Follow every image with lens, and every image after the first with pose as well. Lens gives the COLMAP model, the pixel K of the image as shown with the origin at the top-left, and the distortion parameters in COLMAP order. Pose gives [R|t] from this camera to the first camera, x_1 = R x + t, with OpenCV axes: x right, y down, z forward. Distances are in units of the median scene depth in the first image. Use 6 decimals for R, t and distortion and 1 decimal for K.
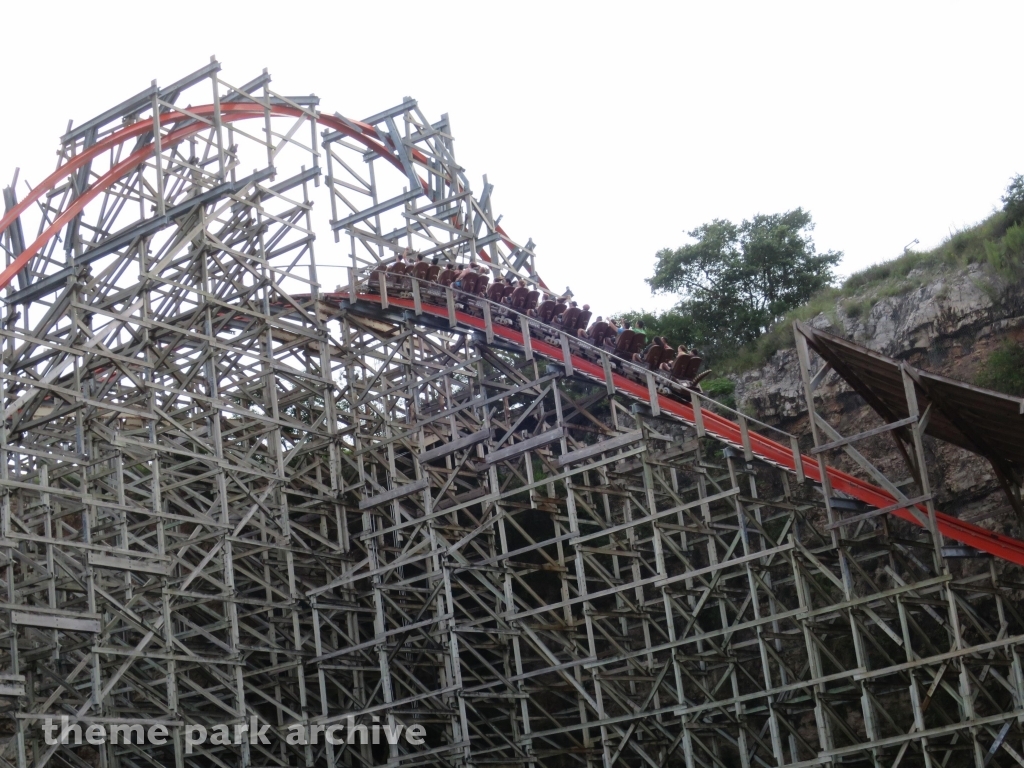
lens RADIAL K [[1741.0, 0, 512.0], [0, 1741.0, 384.0], [0, 0, 1]] dist [-0.212189, 0.009267]
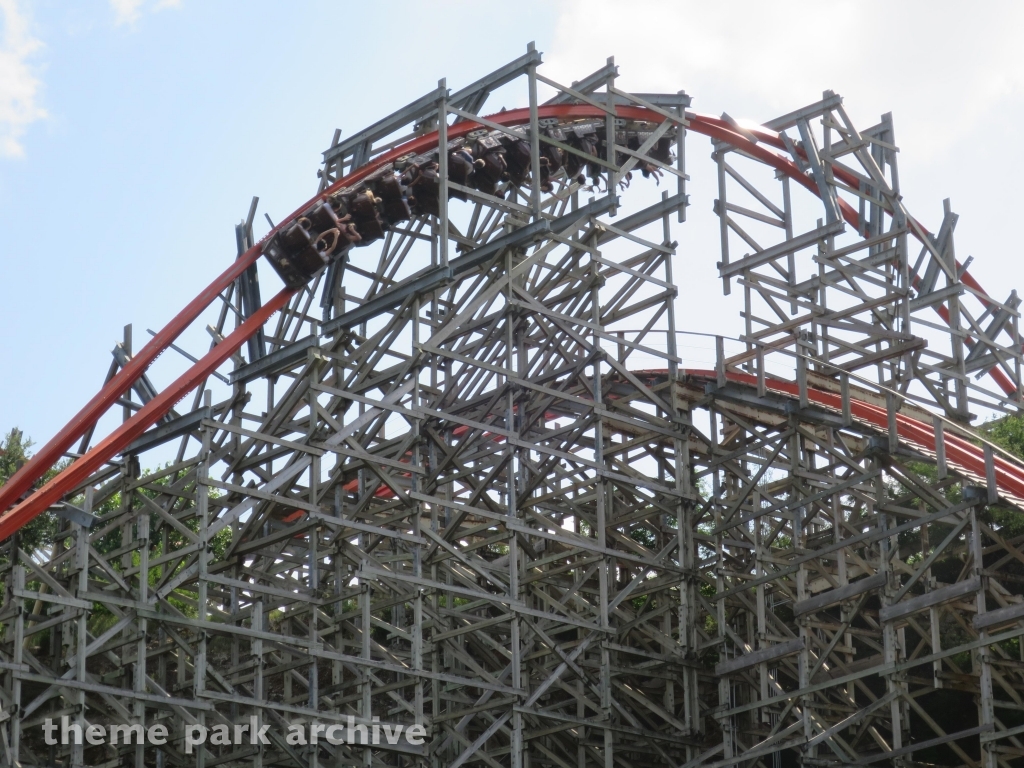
lens RADIAL K [[2601.4, 0, 526.9], [0, 2601.4, 384.4], [0, 0, 1]] dist [-0.203879, -0.201679]
pose [[0.970096, 0.025718, -0.241355, 0.088344], [-0.032095, 0.999231, -0.022529, -0.020518], [0.240590, 0.029602, 0.970175, -0.060291]]
